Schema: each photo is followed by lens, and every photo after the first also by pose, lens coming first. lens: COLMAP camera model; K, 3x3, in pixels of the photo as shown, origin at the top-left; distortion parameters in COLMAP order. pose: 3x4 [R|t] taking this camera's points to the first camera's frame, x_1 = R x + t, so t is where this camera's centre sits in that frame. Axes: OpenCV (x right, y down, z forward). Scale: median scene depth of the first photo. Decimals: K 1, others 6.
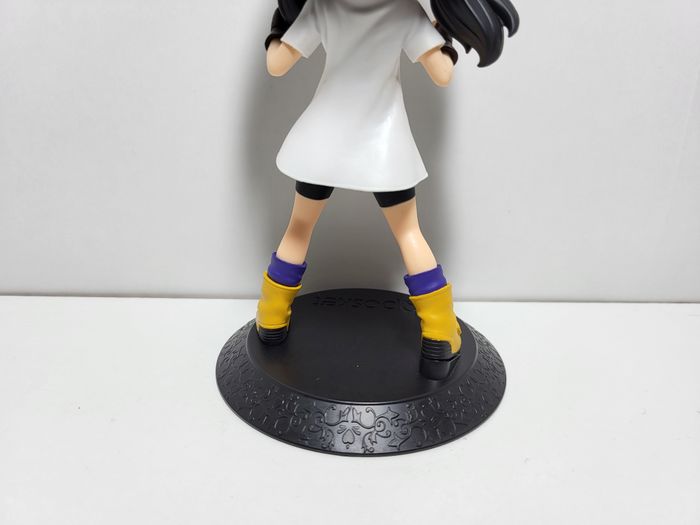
lens RADIAL K [[533.3, 0, 334.7], [0, 533.3, 275.9], [0, 0, 1]] dist [-0.013936, -0.002183]
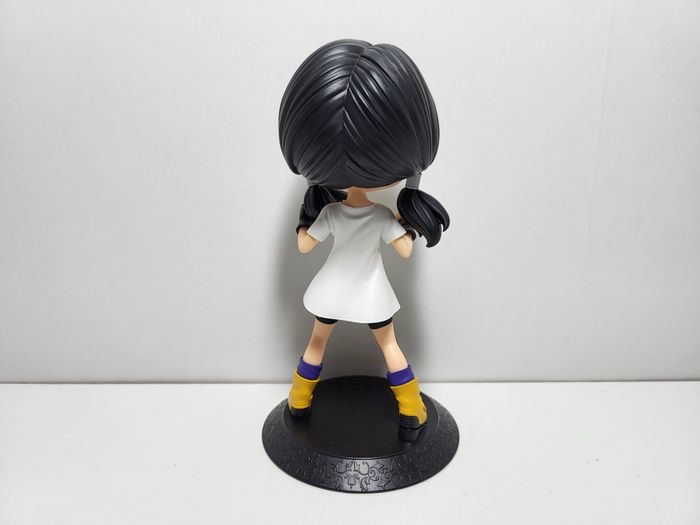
lens RADIAL K [[533.3, 0, 337.2], [0, 533.3, 271.0], [0, 0, 1]] dist [-0.013936, -0.002183]
pose [[0.999888, -0.014005, -0.005244, -0.000056], [0.013264, 0.992510, -0.121440, -0.113709], [0.006906, 0.121356, 0.992585, -0.594765]]
